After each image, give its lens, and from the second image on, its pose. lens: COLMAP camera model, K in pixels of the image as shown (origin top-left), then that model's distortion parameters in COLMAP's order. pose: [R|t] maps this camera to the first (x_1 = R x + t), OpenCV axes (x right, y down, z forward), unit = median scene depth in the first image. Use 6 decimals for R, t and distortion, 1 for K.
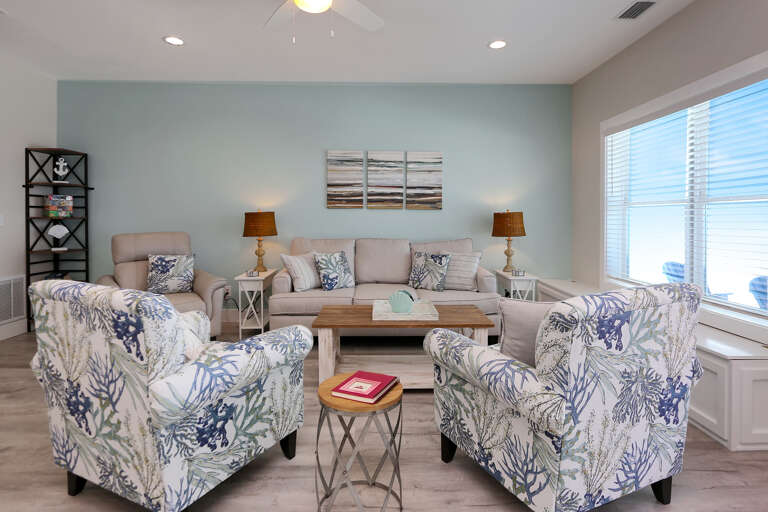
lens RADIAL K [[409.0, 0, 393.5], [0, 409.0, 225.1], [0, 0, 1]] dist [-0.004380, -0.000930]
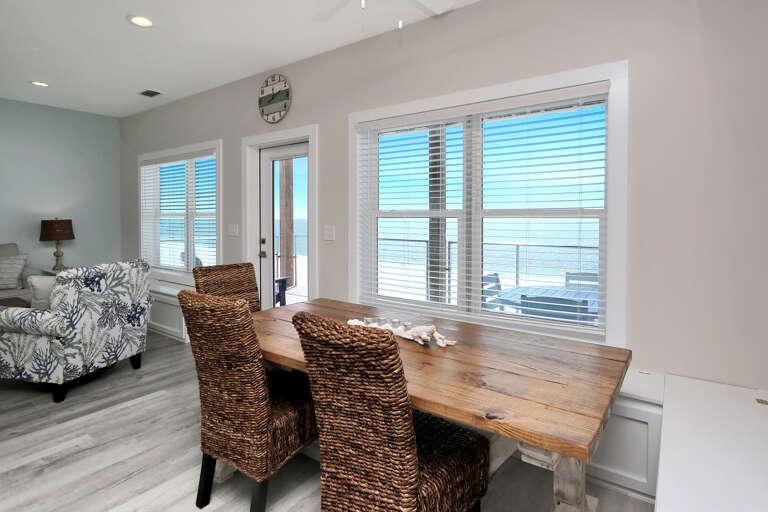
lens RADIAL K [[409.0, 0, 393.5], [0, 409.0, 225.1], [0, 0, 1]] dist [-0.004380, -0.000930]
pose [[0.606289, -0.011398, 0.795163, -0.185314], [0.010806, 0.999923, 0.006094, -0.035000], [-0.795171, 0.004898, 0.606365, -1.372811]]
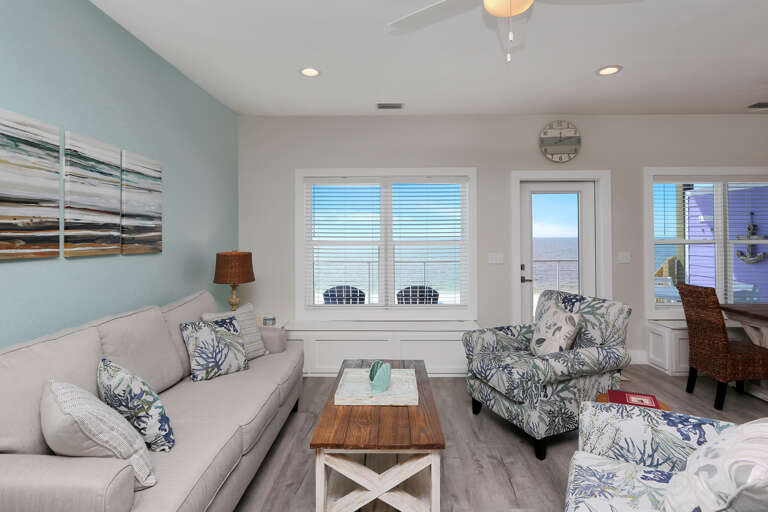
lens RADIAL K [[409.0, 0, 393.5], [0, 409.0, 225.1], [0, 0, 1]] dist [-0.004380, -0.000930]
pose [[0.035509, 0.024909, 0.999059, -1.537005], [0.021030, 0.999449, -0.025667, -0.169271], [-0.999148, 0.021922, 0.034966, 1.850961]]
